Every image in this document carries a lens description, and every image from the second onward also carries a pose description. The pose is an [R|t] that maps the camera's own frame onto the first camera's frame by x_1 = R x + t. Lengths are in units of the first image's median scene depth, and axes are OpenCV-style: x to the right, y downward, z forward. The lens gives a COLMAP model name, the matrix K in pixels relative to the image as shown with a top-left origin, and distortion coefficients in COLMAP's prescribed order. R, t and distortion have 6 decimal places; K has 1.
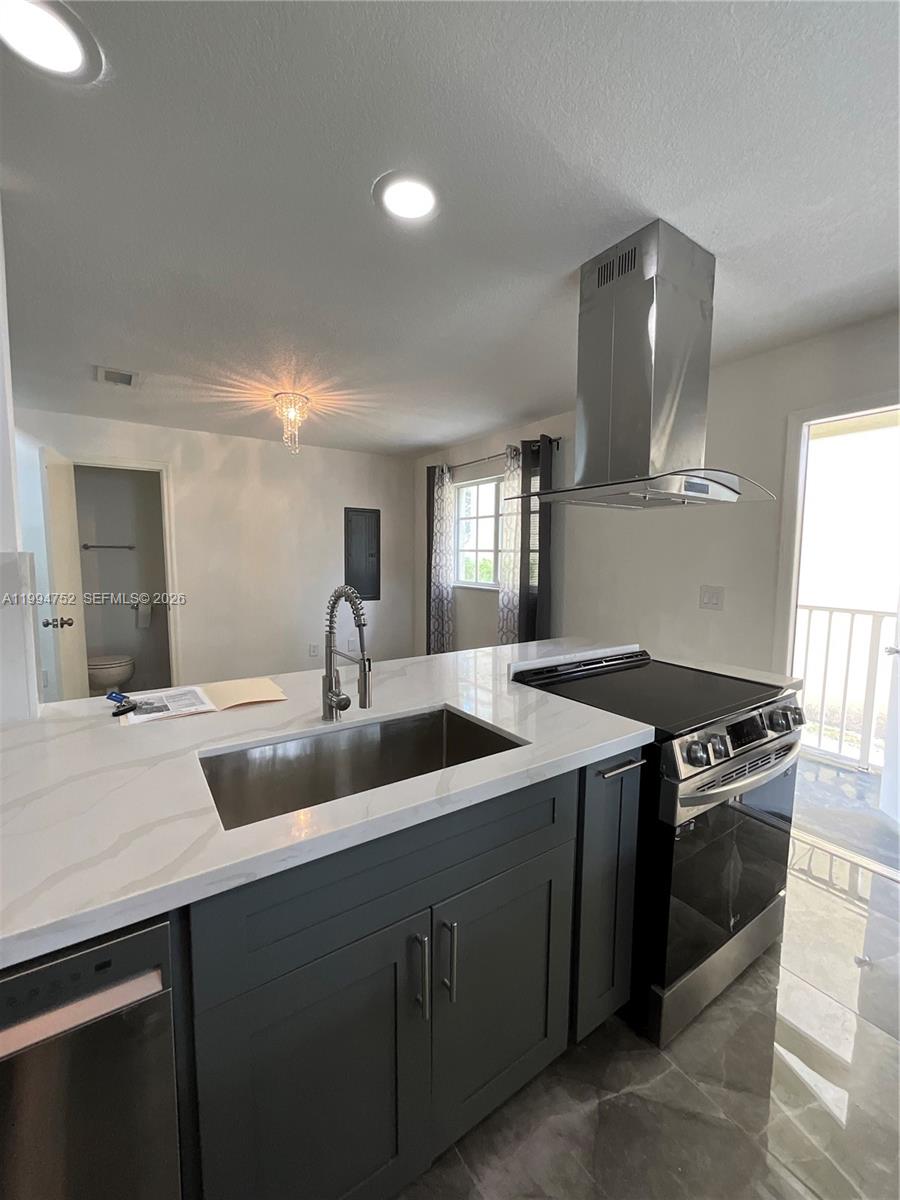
lens RADIAL K [[488.3, 0, 449.5], [0, 488.3, 597.3], [0, 0, 1]] dist [0.002172, 0.000540]
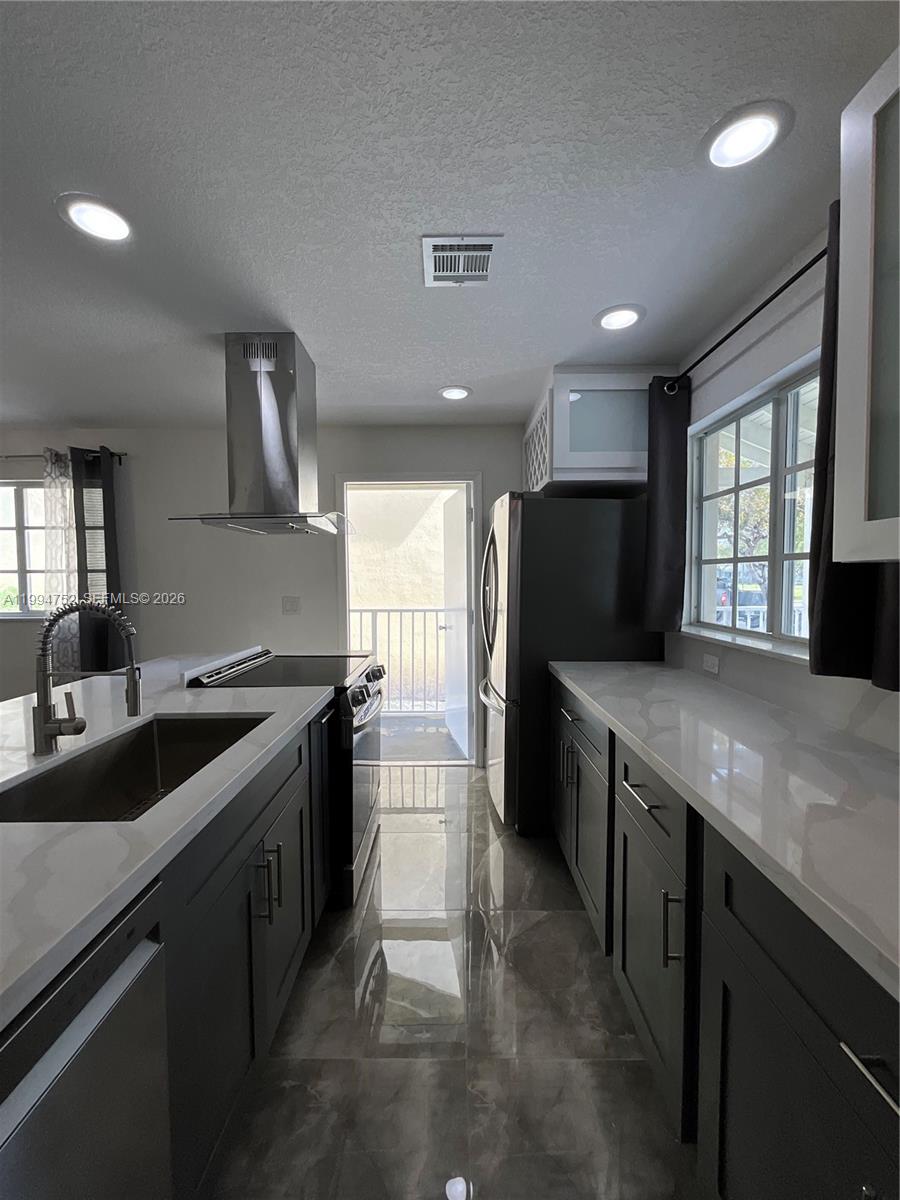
lens RADIAL K [[488.3, 0, 449.5], [0, 488.3, 597.3], [0, 0, 1]] dist [0.002172, 0.000540]
pose [[0.563379, -0.047029, 0.824859, -0.216797], [0.086040, 0.996290, -0.001963, 0.012398], [-0.821706, 0.072076, 0.565335, -0.047063]]
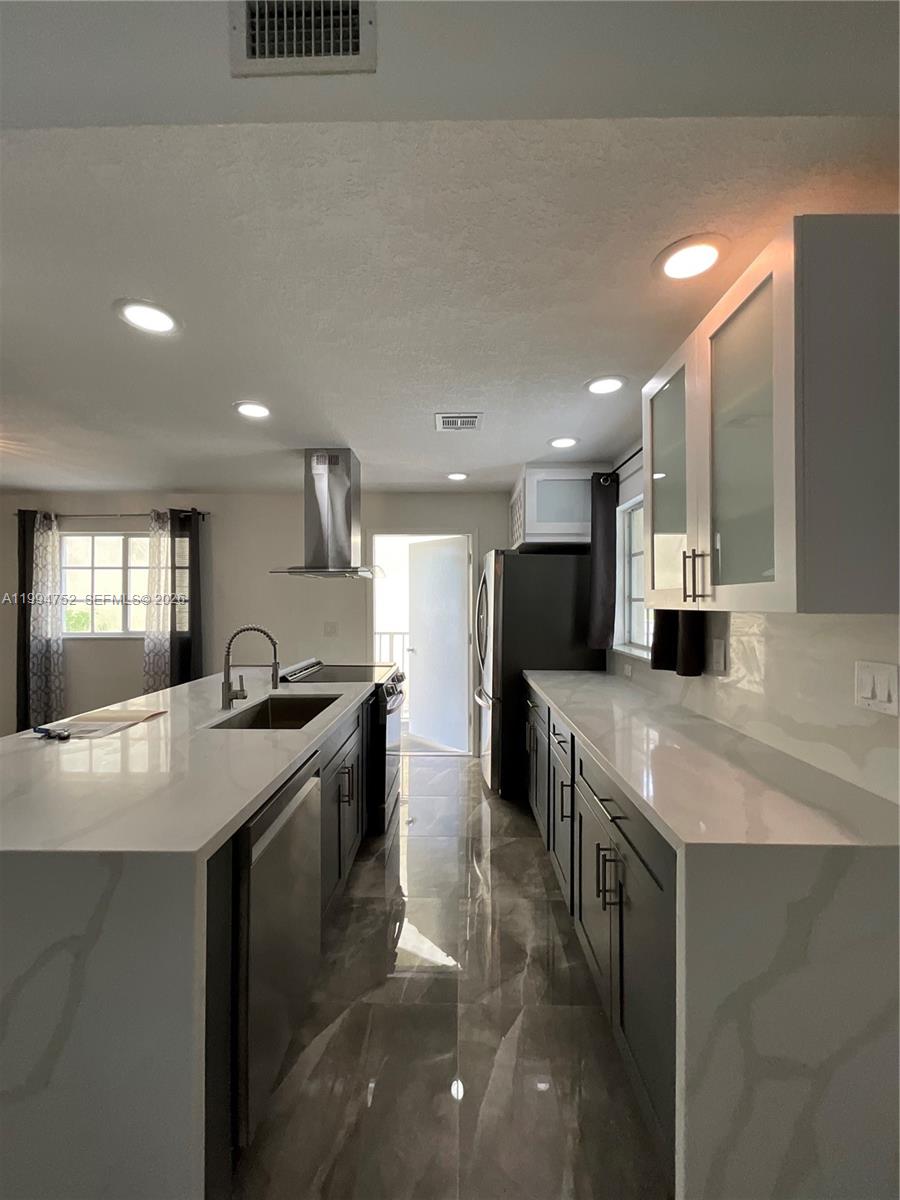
lens RADIAL K [[488.3, 0, 449.5], [0, 488.3, 597.3], [0, 0, 1]] dist [0.002172, 0.000540]
pose [[0.574880, -0.002652, 0.818233, -0.447998], [0.079104, 0.995491, -0.052351, 0.009294], [-0.814405, 0.094821, 0.572498, -0.215889]]
